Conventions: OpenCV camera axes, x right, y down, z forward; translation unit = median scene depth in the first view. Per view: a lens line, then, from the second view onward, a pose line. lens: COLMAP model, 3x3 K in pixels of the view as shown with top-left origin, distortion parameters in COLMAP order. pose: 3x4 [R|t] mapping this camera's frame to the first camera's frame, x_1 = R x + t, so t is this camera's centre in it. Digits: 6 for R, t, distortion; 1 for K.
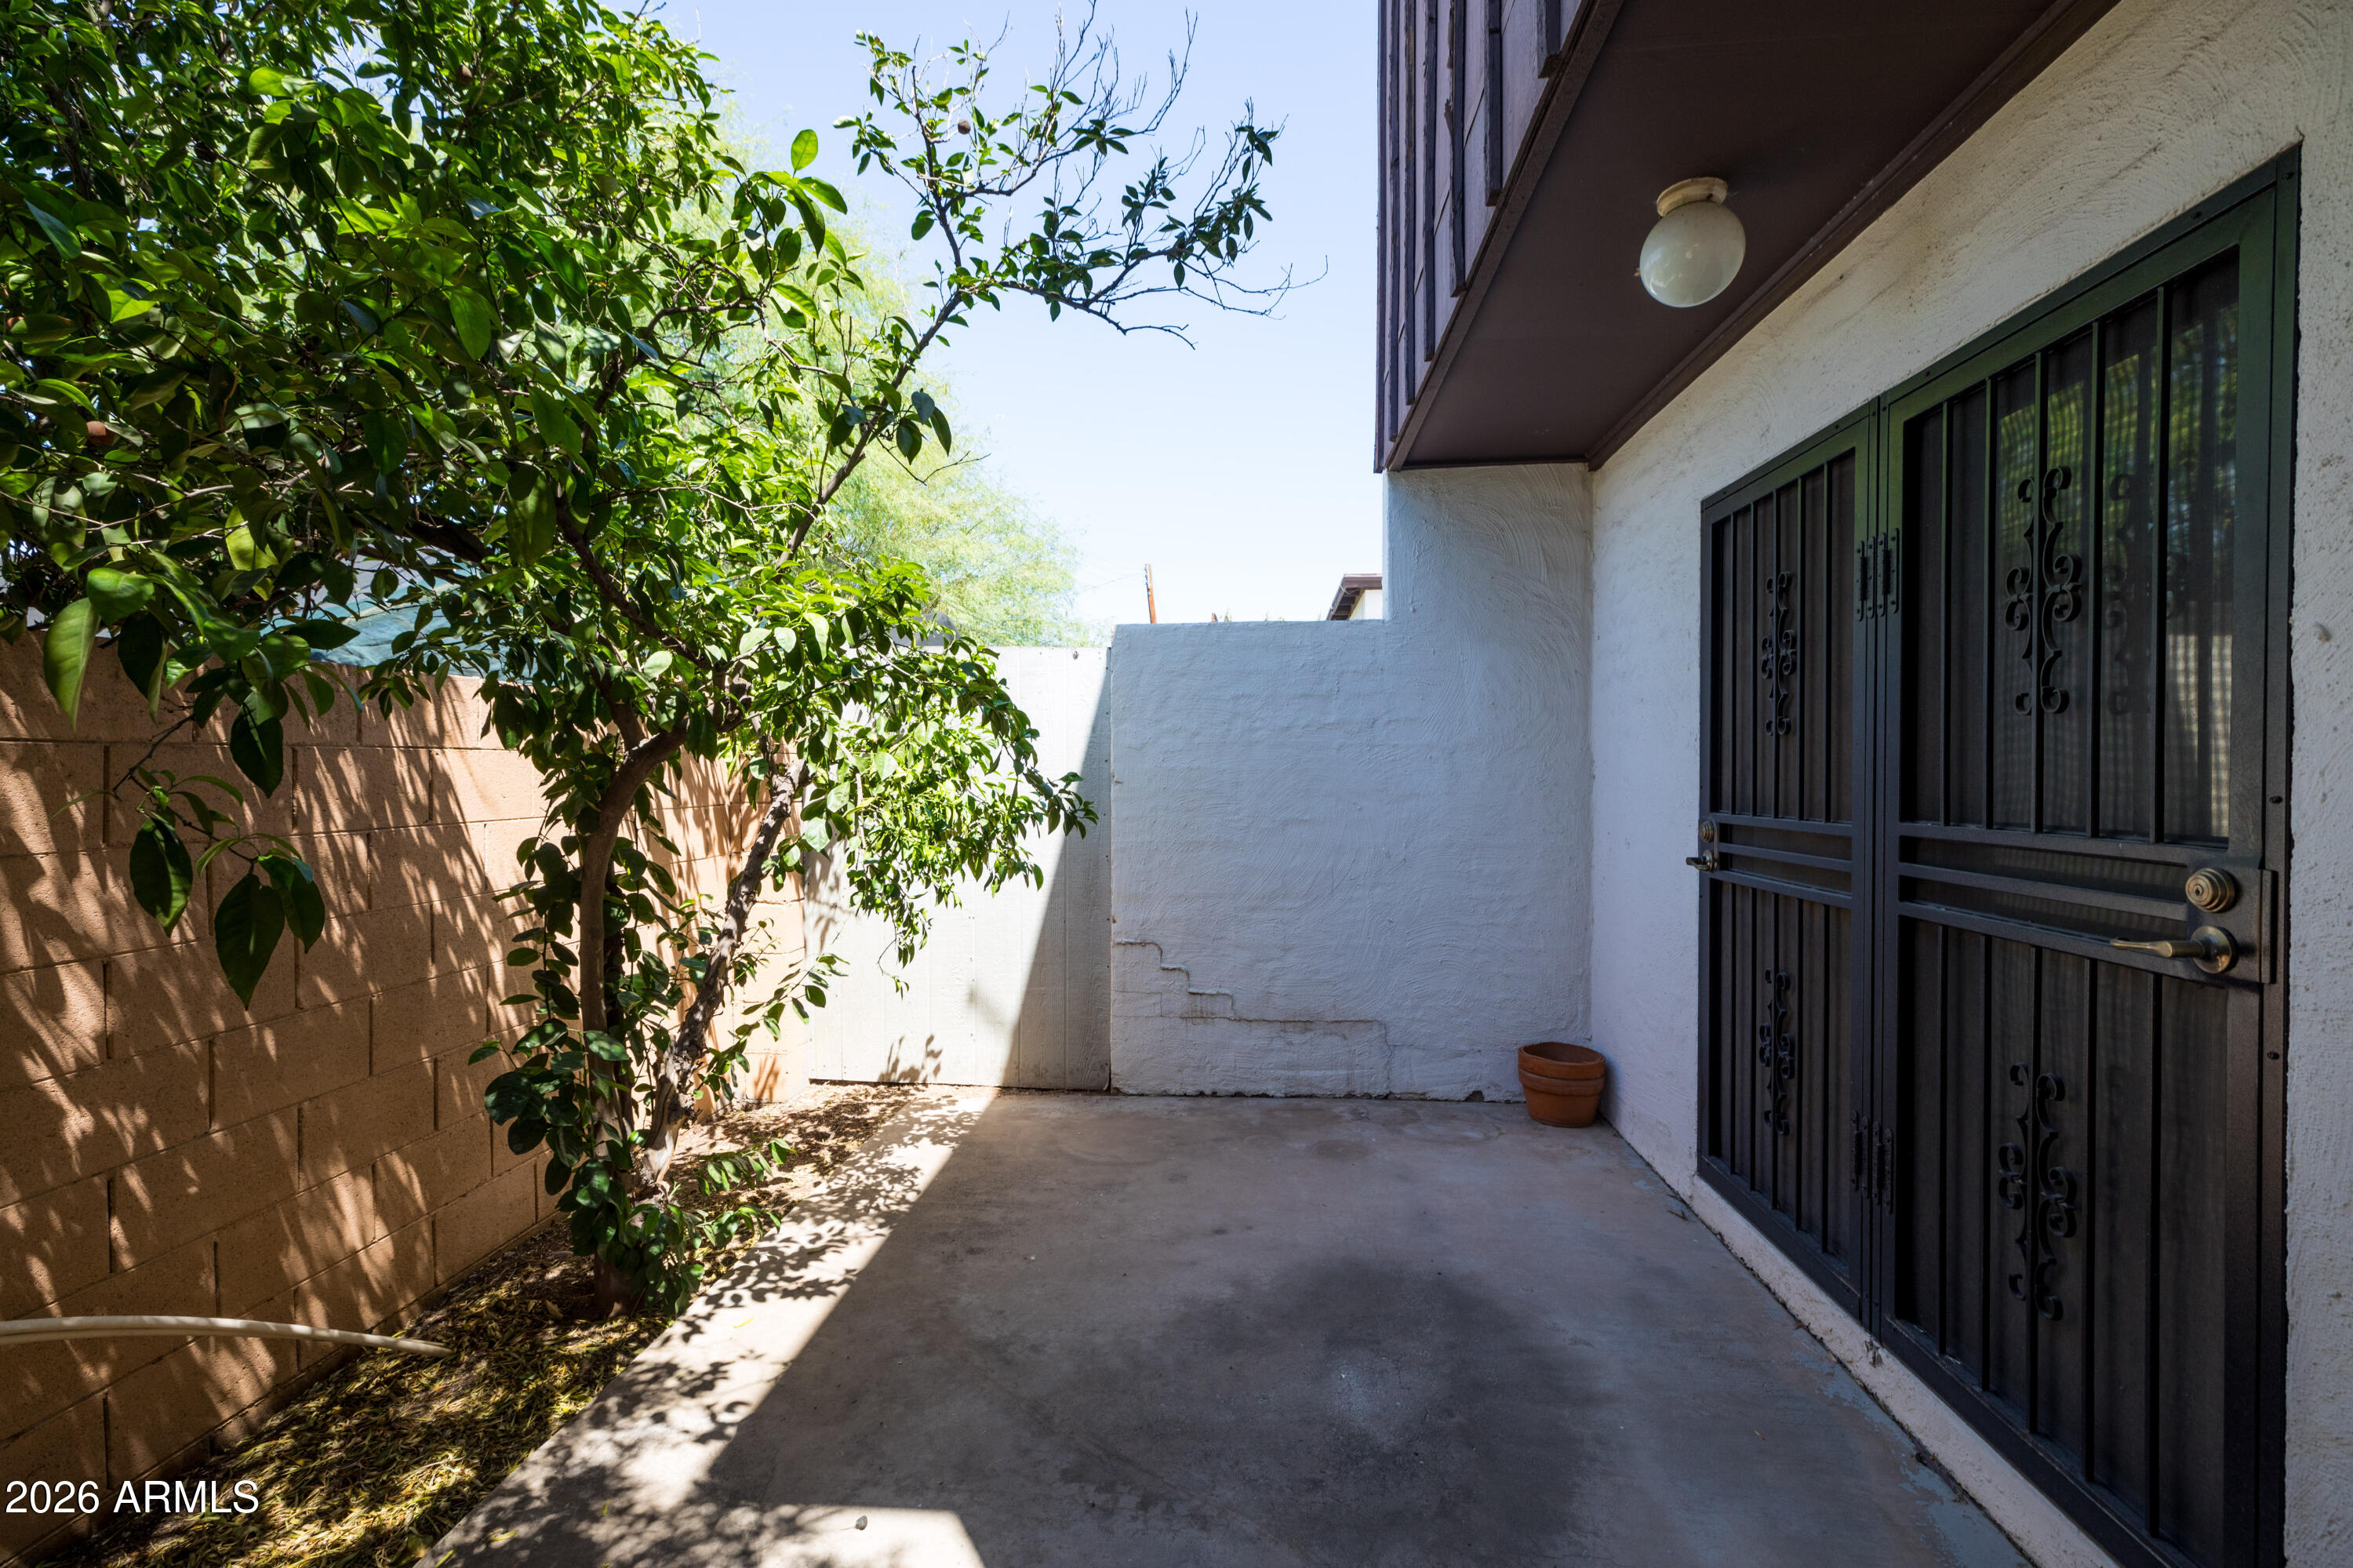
lens RADIAL K [[1046.5, 0, 1156.9], [0, 1046.5, 779.8], [0, 0, 1]] dist [-0.002681, -0.000340]
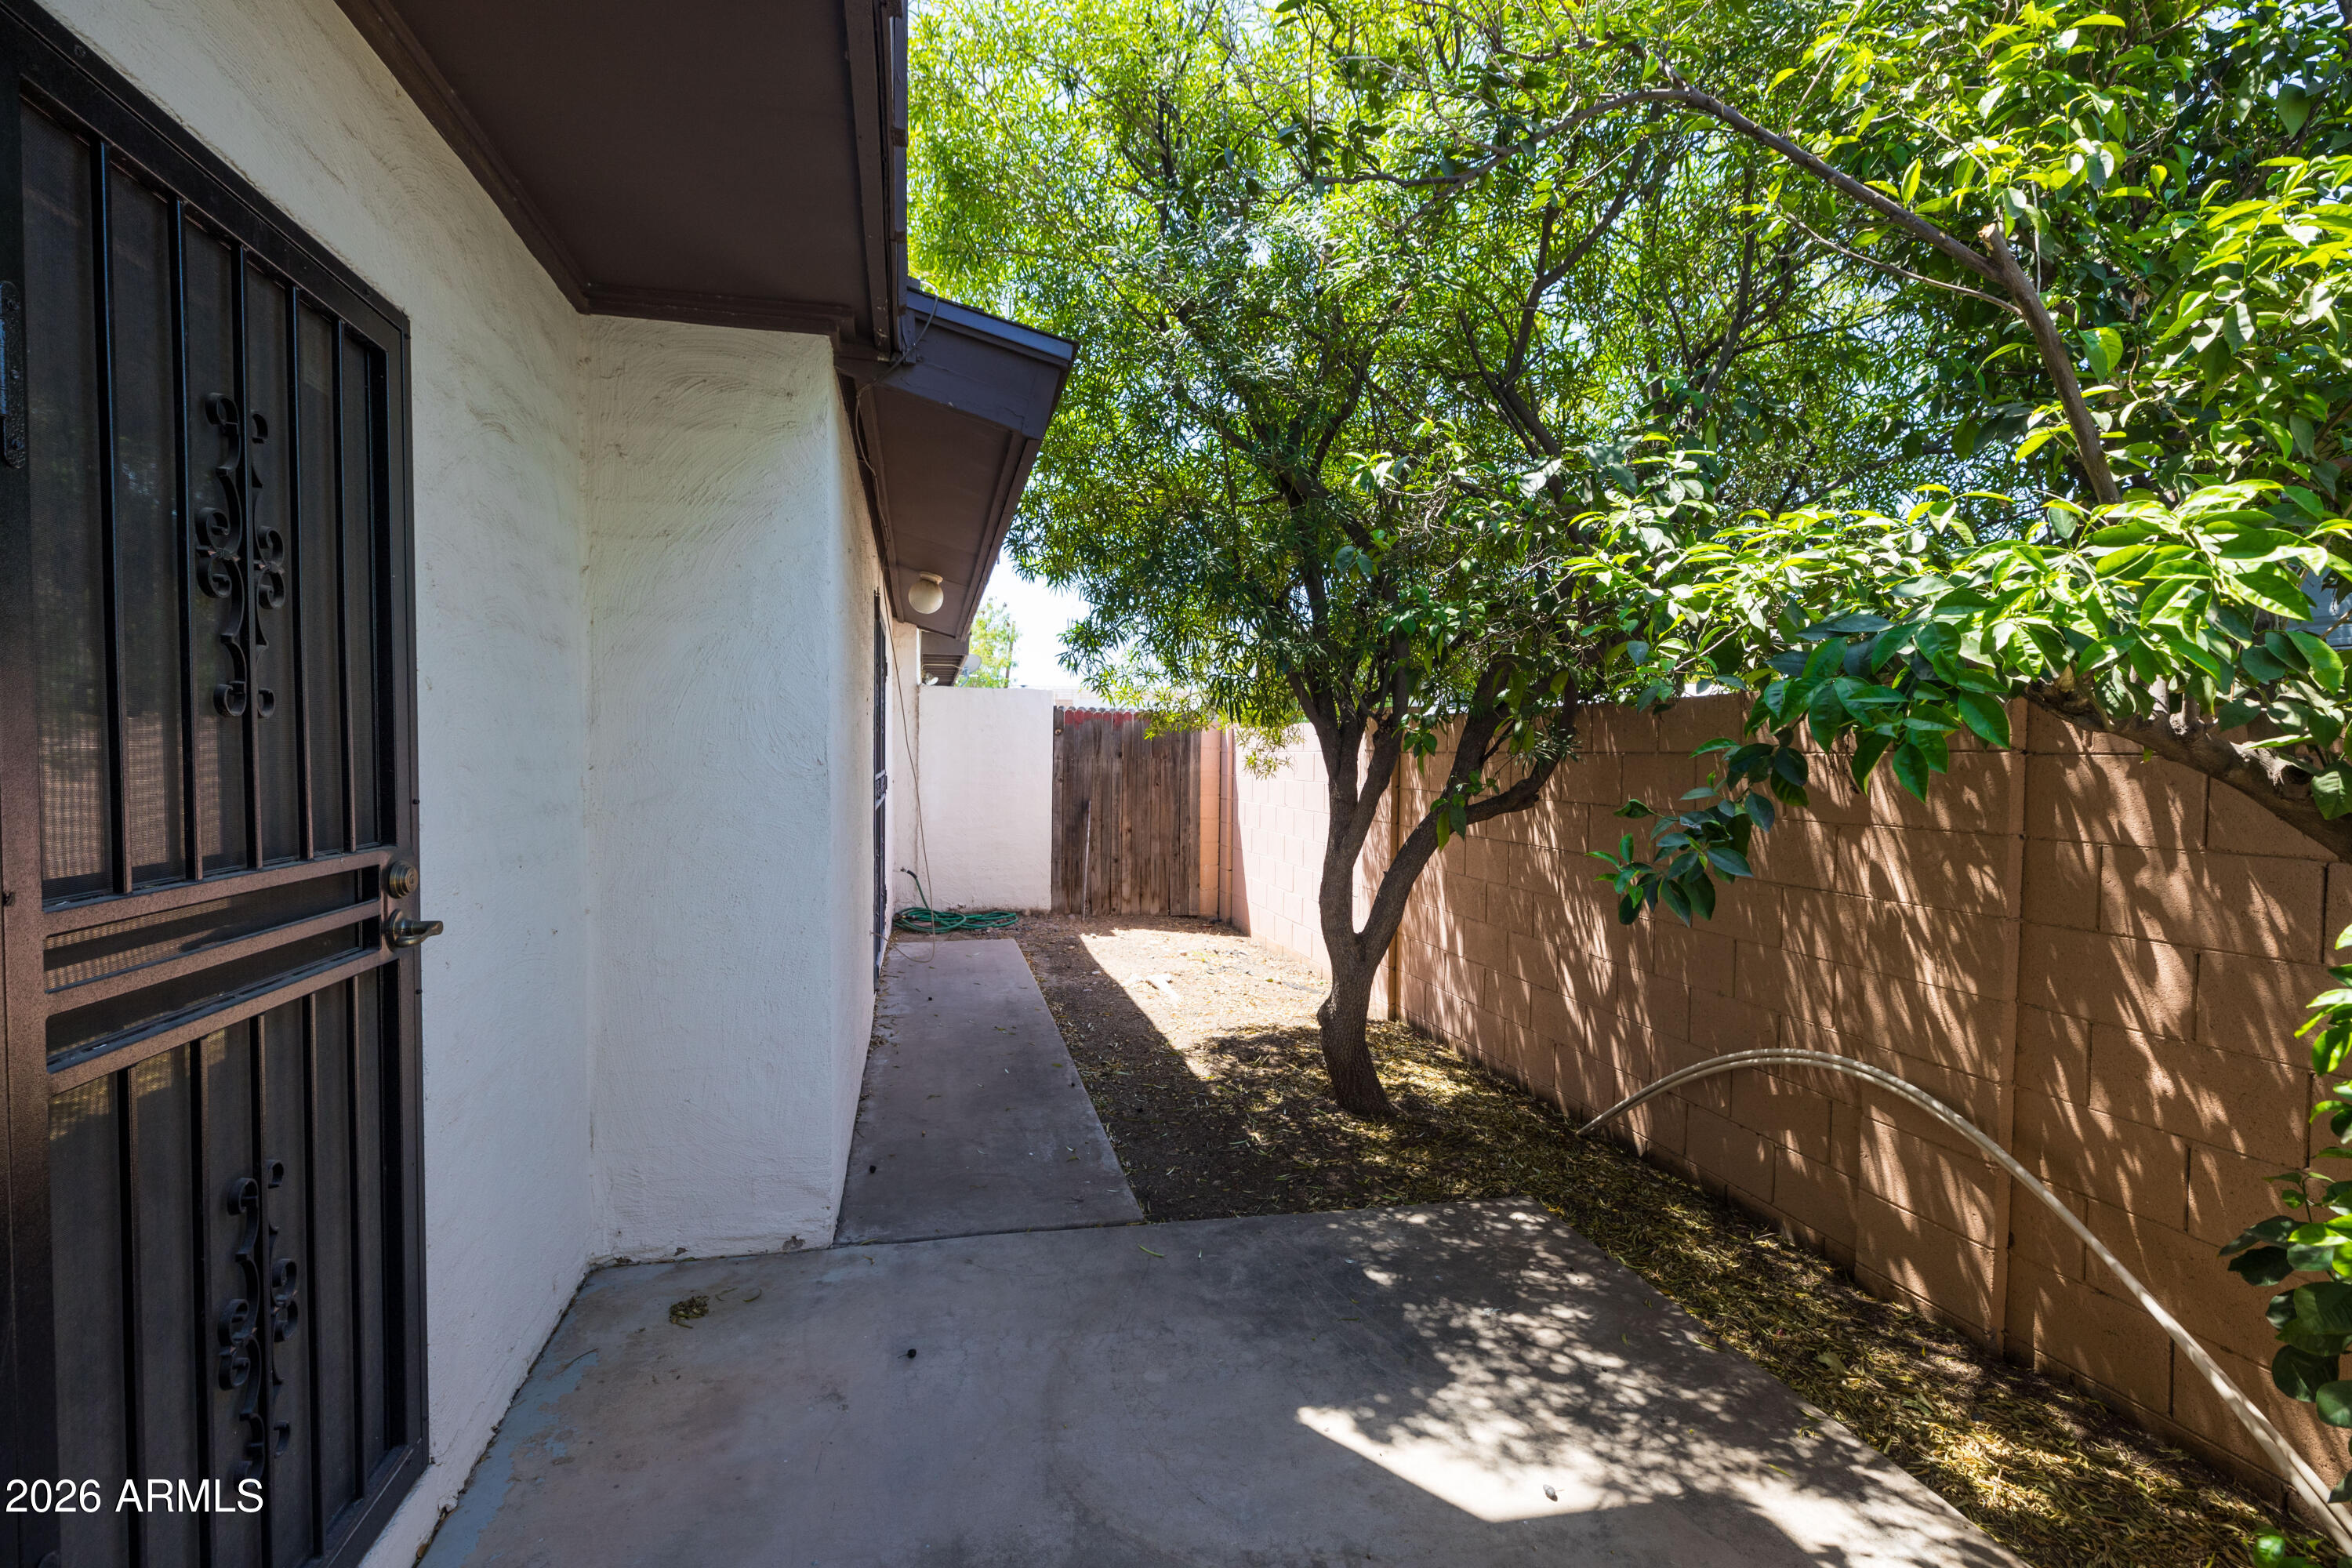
lens RADIAL K [[1046.0, 0, 1166.3], [0, 1046.0, 790.2], [0, 0, 1]] dist [-0.002681, -0.000340]
pose [[-0.947378, 0.004329, -0.320087, 0.397439], [-0.008737, 0.999186, 0.039373, -0.032796], [0.319997, 0.040098, -0.946570, 1.739211]]
